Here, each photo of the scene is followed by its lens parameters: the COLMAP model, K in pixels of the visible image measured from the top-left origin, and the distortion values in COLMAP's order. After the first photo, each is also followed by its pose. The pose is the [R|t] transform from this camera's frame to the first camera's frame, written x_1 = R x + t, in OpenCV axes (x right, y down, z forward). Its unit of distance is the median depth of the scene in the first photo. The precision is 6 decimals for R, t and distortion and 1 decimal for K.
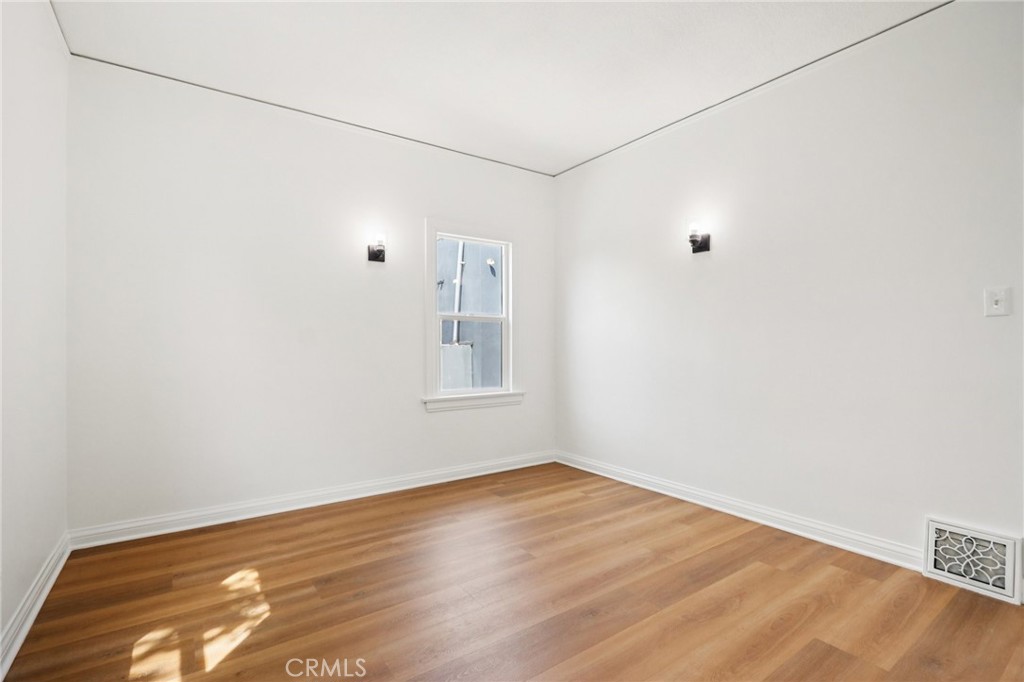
lens RADIAL K [[473.0, 0, 507.2], [0, 473.0, 336.1], [0, 0, 1]] dist [-0.023186, 0.004518]
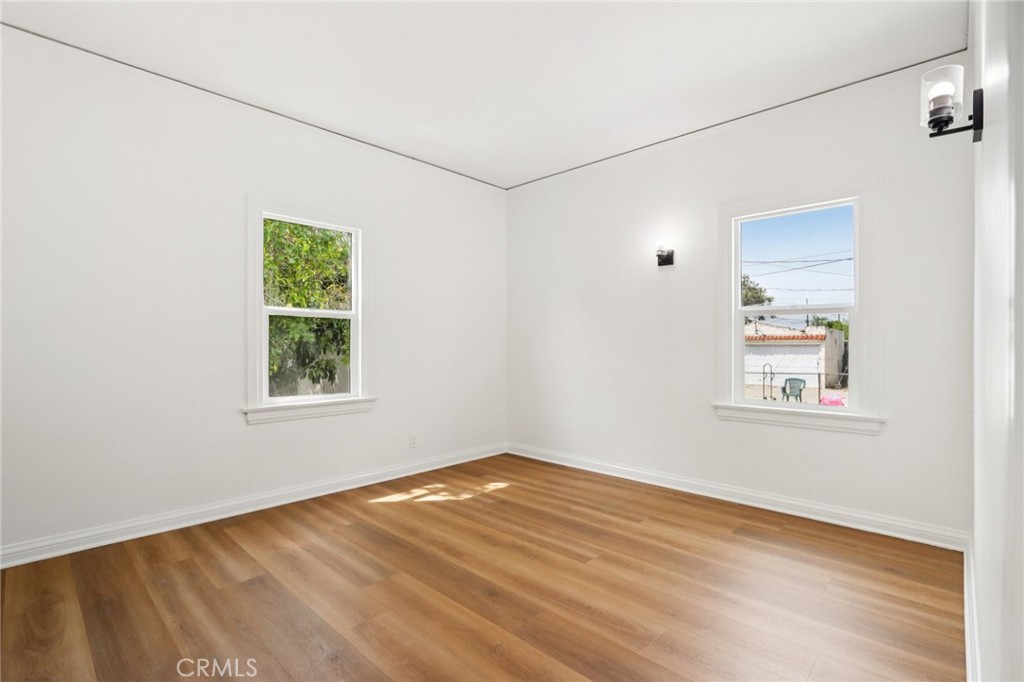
lens RADIAL K [[473.0, 0, 511.4], [0, 473.0, 344.5], [0, 0, 1]] dist [-0.023186, 0.004518]
pose [[0.194746, 0.003426, -0.980848, 0.977764], [0.018667, 0.999800, 0.007198, 0.004879], [0.980676, -0.019711, 0.194643, 0.657142]]
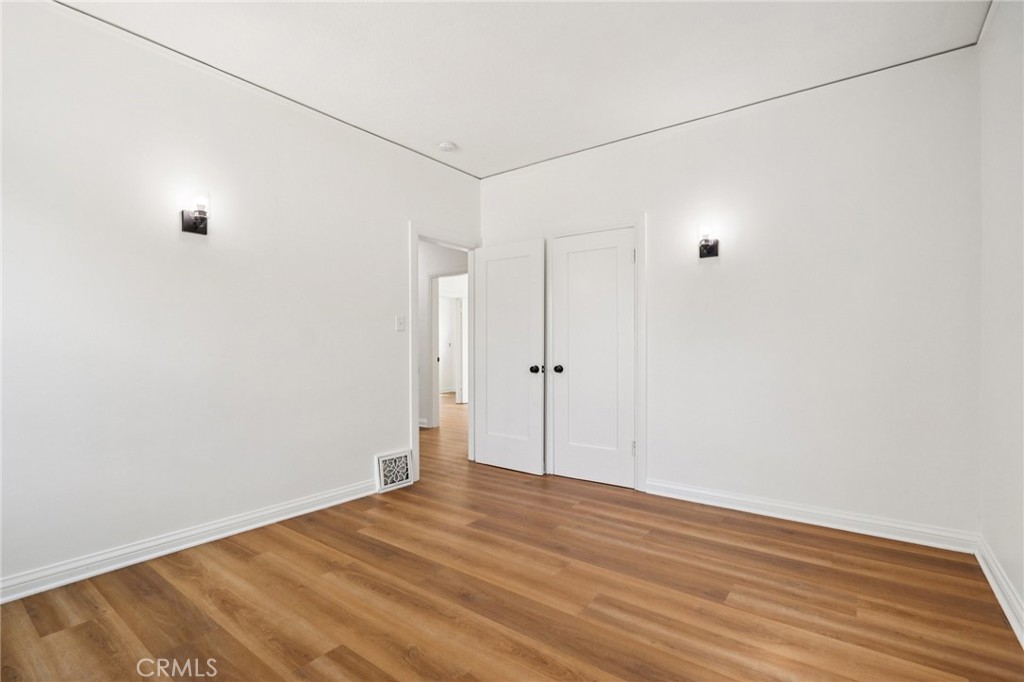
lens RADIAL K [[473.0, 0, 516.1], [0, 473.0, 342.2], [0, 0, 1]] dist [-0.023186, 0.004518]
pose [[-0.314419, 0.005772, 0.949267, -0.692766], [-0.015400, 0.999819, -0.011181, 0.012392], [-0.949159, -0.018134, -0.314273, 0.965544]]
